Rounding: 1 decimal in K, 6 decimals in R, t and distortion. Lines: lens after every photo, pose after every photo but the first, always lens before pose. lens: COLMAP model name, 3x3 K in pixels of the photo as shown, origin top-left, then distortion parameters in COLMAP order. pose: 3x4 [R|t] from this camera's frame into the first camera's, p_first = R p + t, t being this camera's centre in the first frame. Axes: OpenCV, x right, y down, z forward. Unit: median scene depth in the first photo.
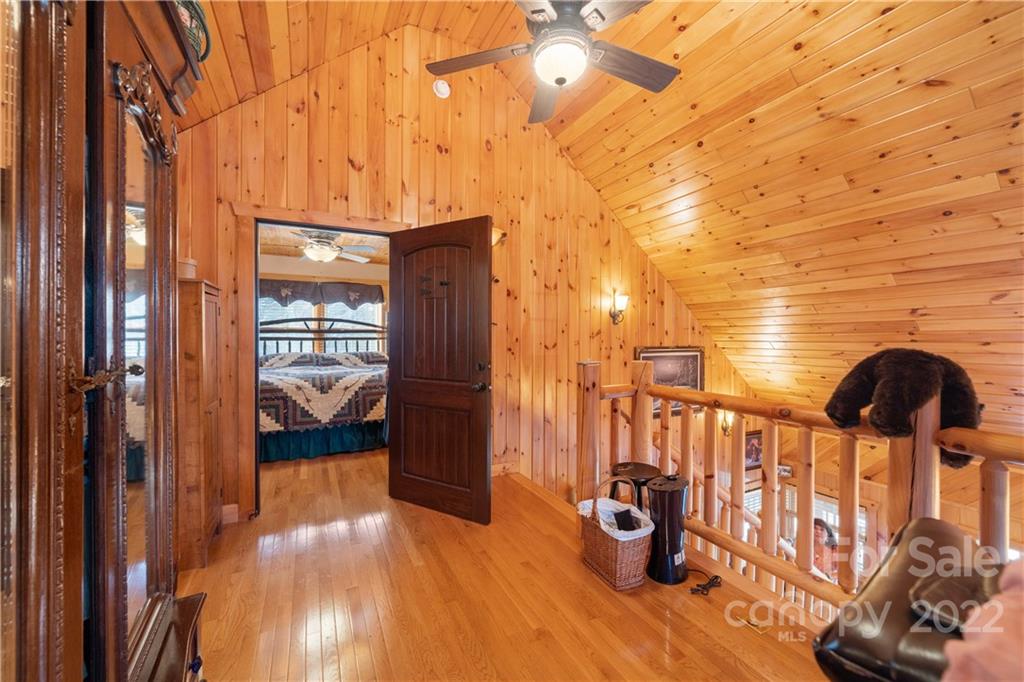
lens RADIAL K [[393.2, 0, 512.0], [0, 393.2, 341.0], [0, 0, 1]] dist [-0.002981, -0.000120]
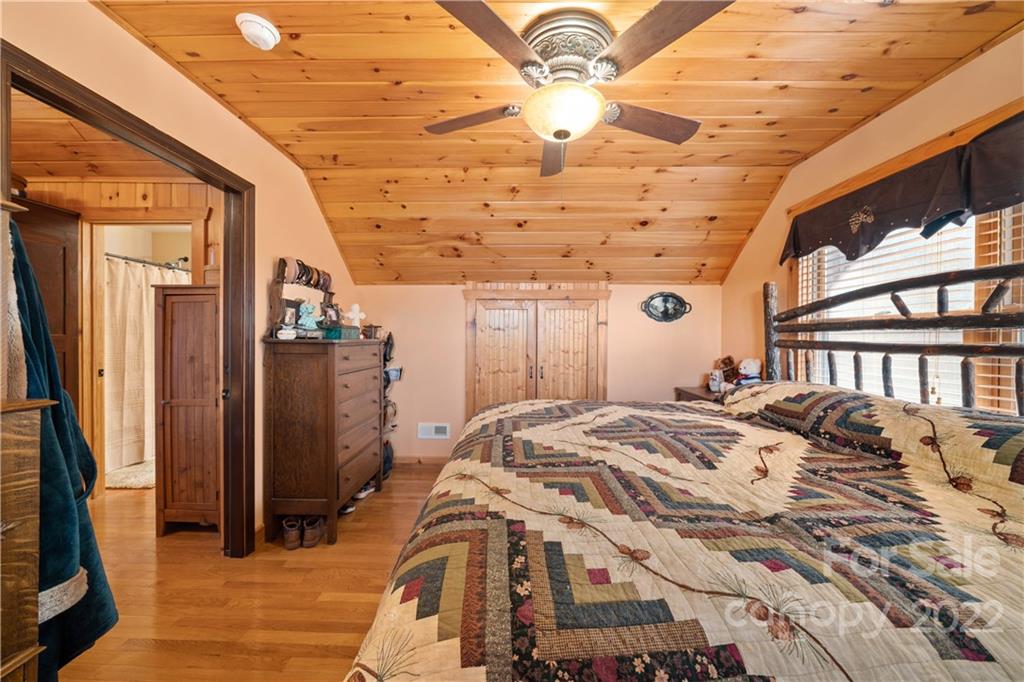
lens RADIAL K [[361.2, 0, 514.7], [0, 361.2, 337.3], [0, 0, 1]] dist [-0.006819, 0.000503]
pose [[-0.468807, -0.003755, -0.883293, -0.173206], [-0.019054, 0.999801, 0.005863, -0.013749], [0.883095, 0.019578, -0.468786, 1.170304]]
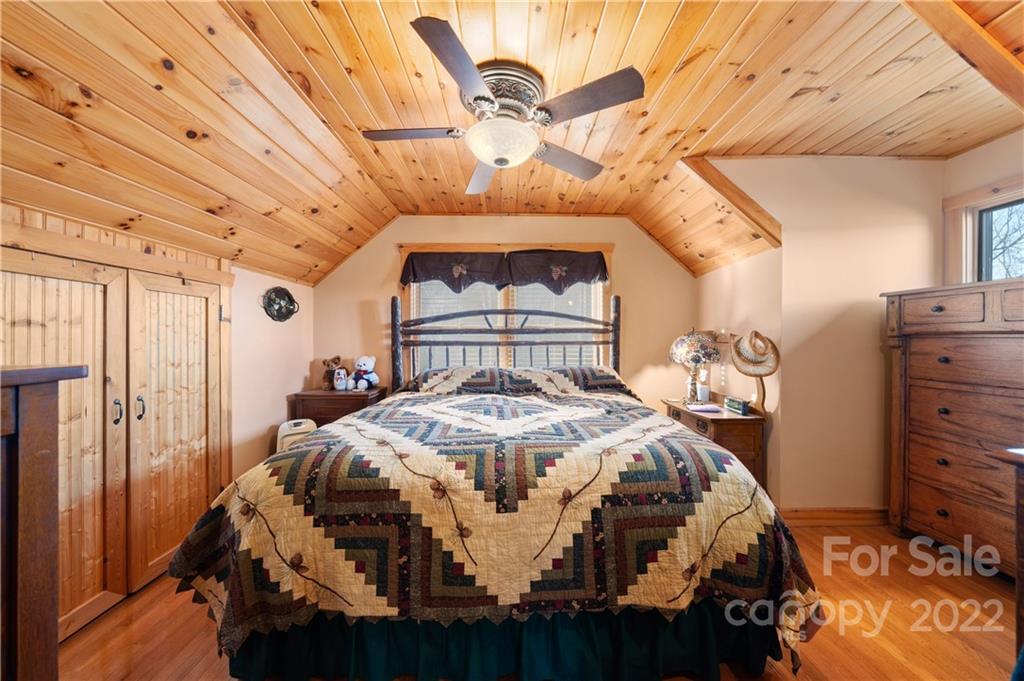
lens RADIAL K [[361.2, 0, 514.7], [0, 361.2, 336.8], [0, 0, 1]] dist [-0.006819, 0.000503]
pose [[0.898571, -0.006639, -0.438778, -0.318331], [-0.000628, 0.999865, -0.016416, -0.009174], [0.438827, 0.015026, 0.898446, 0.687339]]
